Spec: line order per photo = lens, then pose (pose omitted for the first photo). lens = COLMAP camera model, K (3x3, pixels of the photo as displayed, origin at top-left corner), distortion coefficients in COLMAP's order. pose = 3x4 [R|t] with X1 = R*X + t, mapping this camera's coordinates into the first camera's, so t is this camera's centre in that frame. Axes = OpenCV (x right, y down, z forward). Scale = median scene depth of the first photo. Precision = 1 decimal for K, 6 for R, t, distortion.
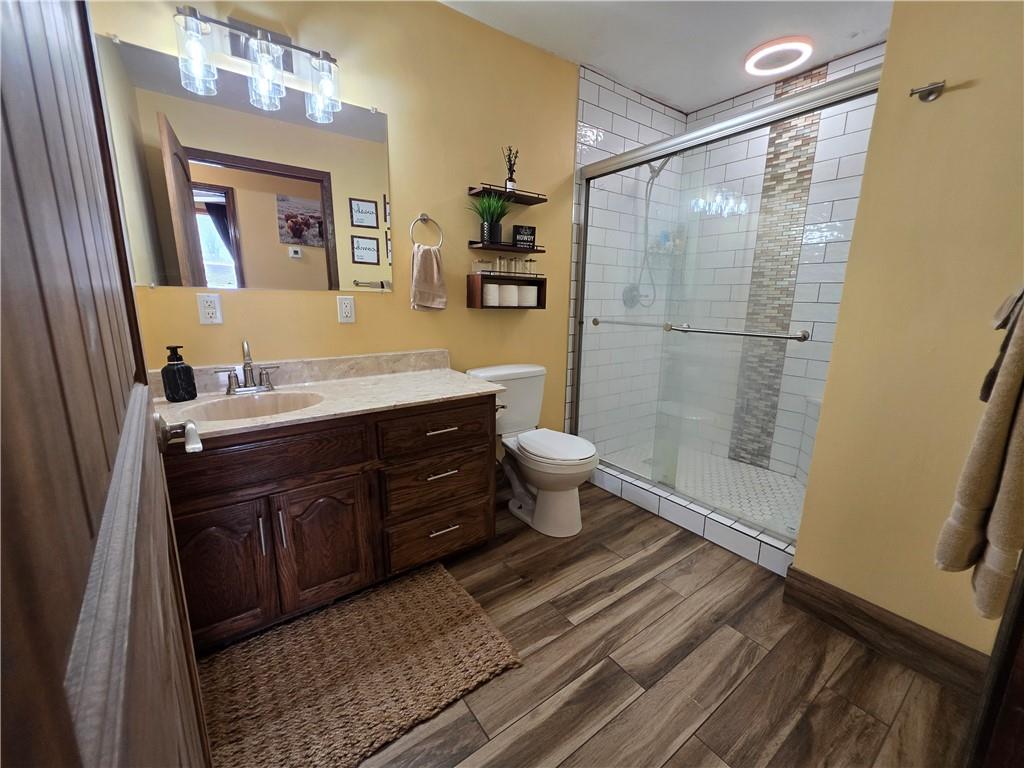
lens RADIAL K [[411.7, 0, 515.8], [0, 411.7, 382.1], [0, 0, 1]] dist [-0.000129, -0.000844]
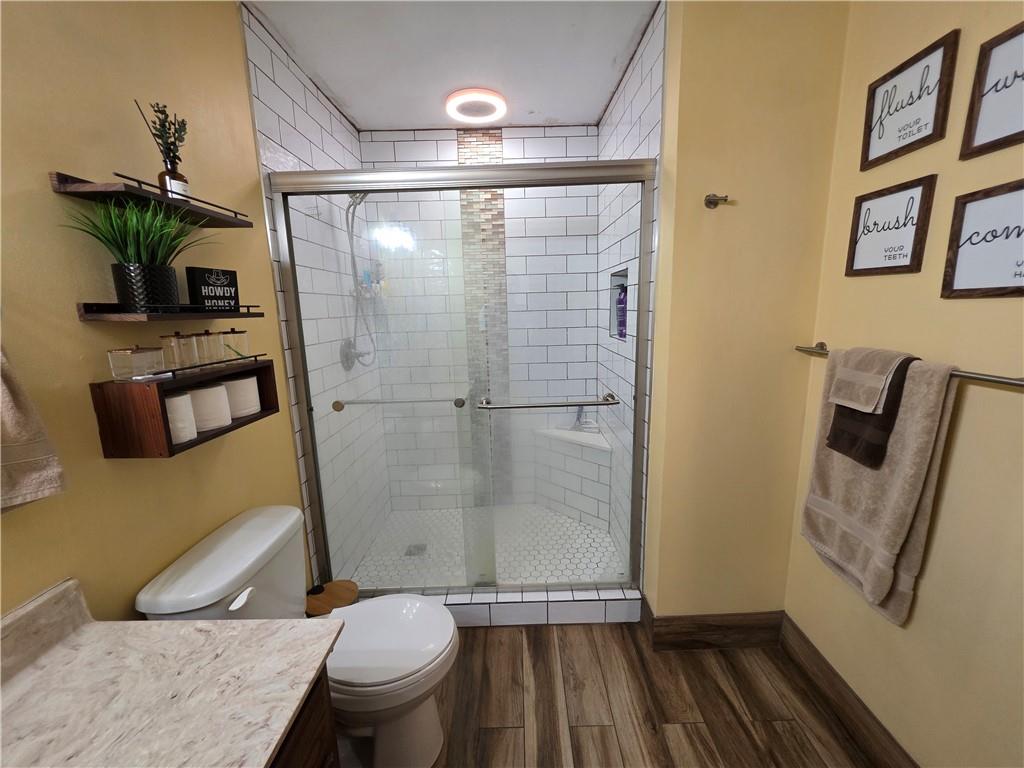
lens RADIAL K [[411.7, 0, 512.3], [0, 411.7, 381.8], [0, 0, 1]] dist [-0.000129, -0.000844]
pose [[0.586973, -0.177162, 0.789985, -0.196131], [0.198803, 0.977429, 0.071484, -0.208313], [-0.784818, 0.115092, 0.608945, 0.418404]]
